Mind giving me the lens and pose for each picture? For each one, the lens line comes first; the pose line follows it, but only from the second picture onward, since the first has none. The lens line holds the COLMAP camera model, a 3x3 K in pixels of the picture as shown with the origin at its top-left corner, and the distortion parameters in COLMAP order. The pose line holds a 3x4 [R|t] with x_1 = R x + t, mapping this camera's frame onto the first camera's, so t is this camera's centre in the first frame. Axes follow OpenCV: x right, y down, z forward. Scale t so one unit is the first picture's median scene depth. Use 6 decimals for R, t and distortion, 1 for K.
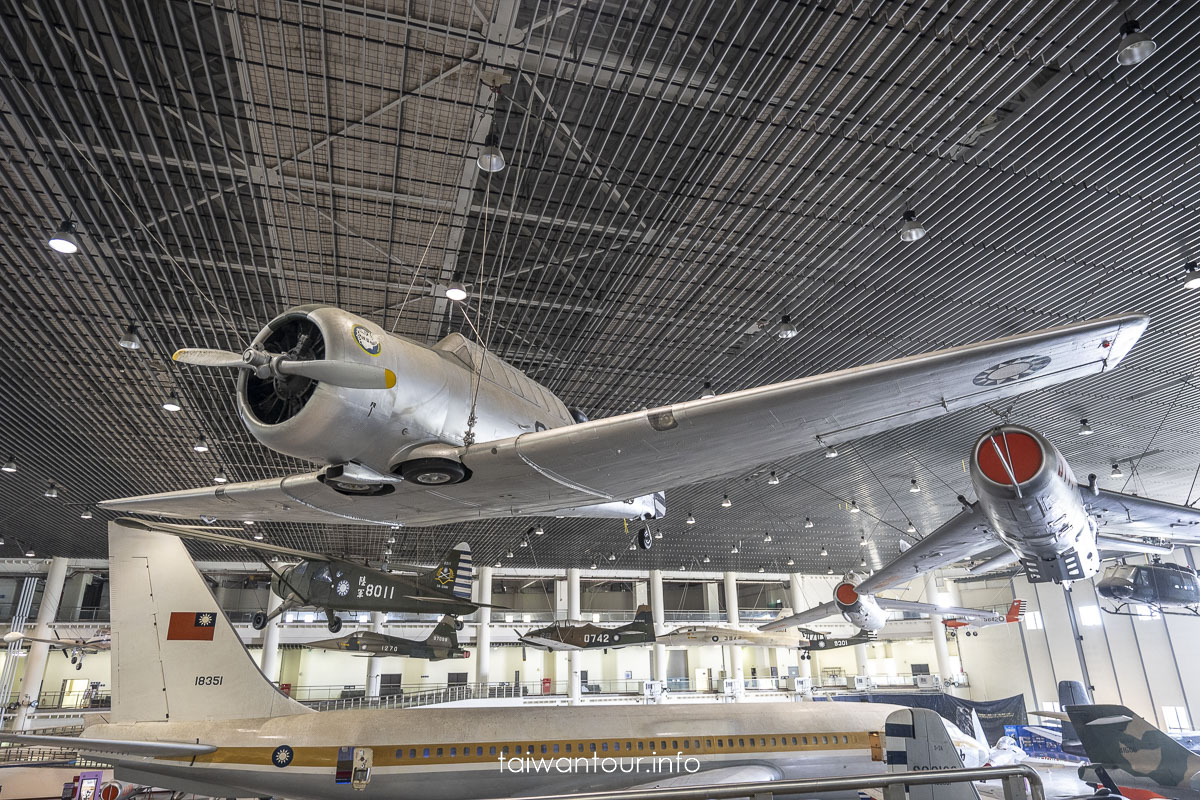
lens RADIAL K [[758.2, 0, 600.0], [0, 758.2, 400.0], [0, 0, 1]] dist [0.000291, 0.001312]
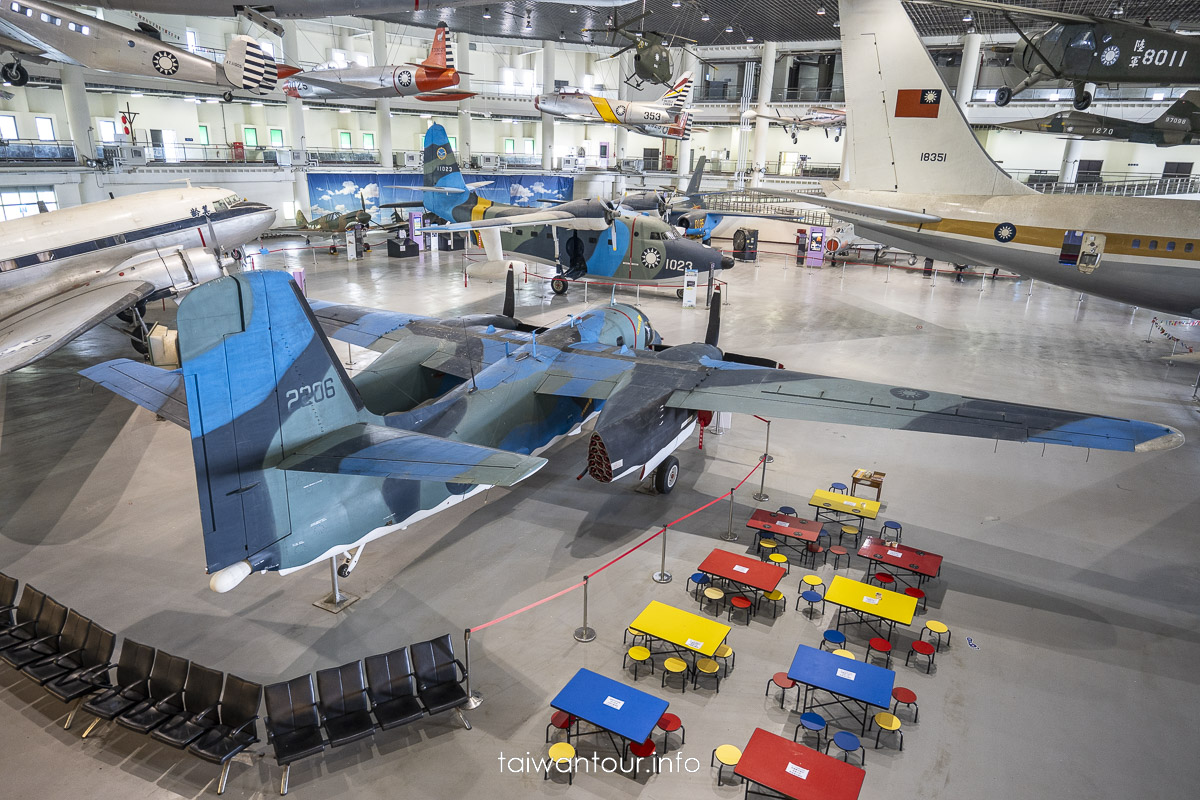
lens RADIAL K [[745.6, 0, 600.0], [0, 745.6, 400.0], [0, 0, 1]] dist [-0.000956, 0.000353]
pose [[0.710453, 0.256518, -0.655328, -0.042987], [0.201769, 0.817861, 0.538880, -0.001536], [0.674200, -0.515074, 0.529295, -0.014394]]
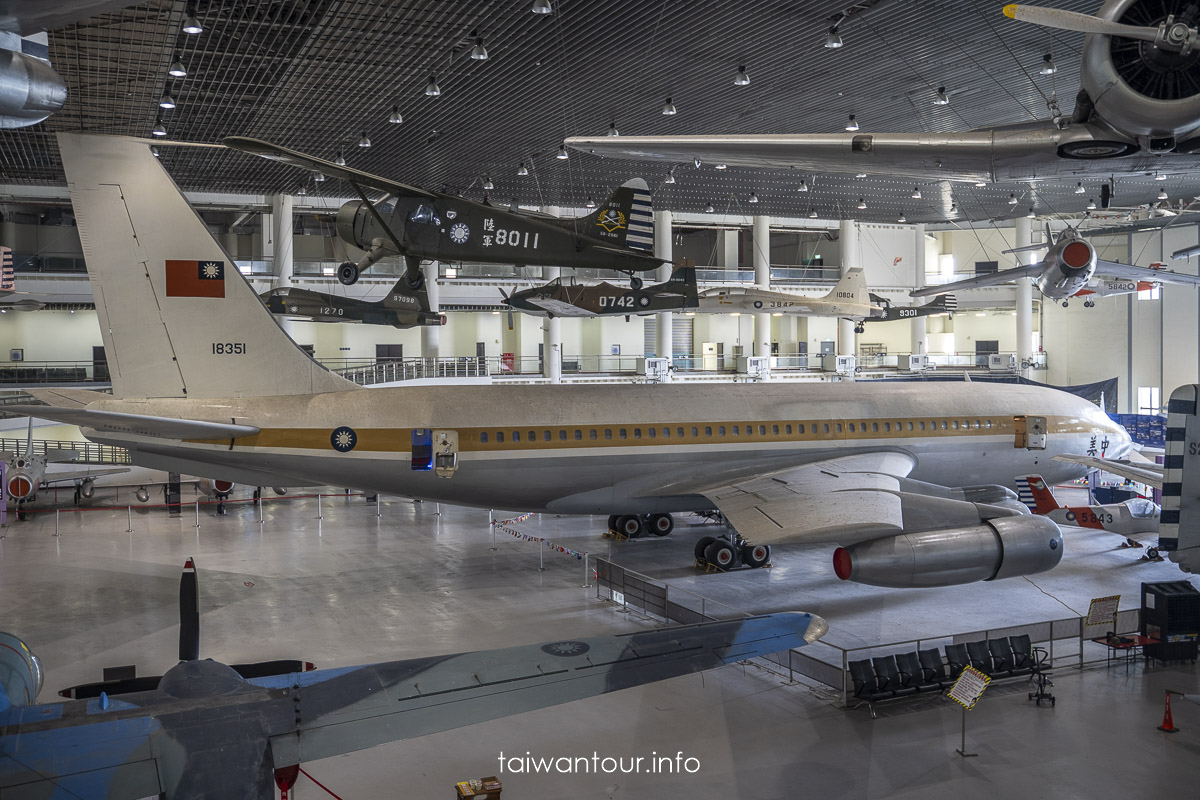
lens RADIAL K [[1141.2, 0, 594.2], [0, 1141.2, 388.6], [0, 0, 1]] dist [-0.063448, 0.014109]
pose [[0.993417, 0.006493, 0.114369, -0.147735], [-0.048459, 0.928480, 0.368206, -0.013552], [-0.103798, -0.371324, 0.922683, -0.048944]]
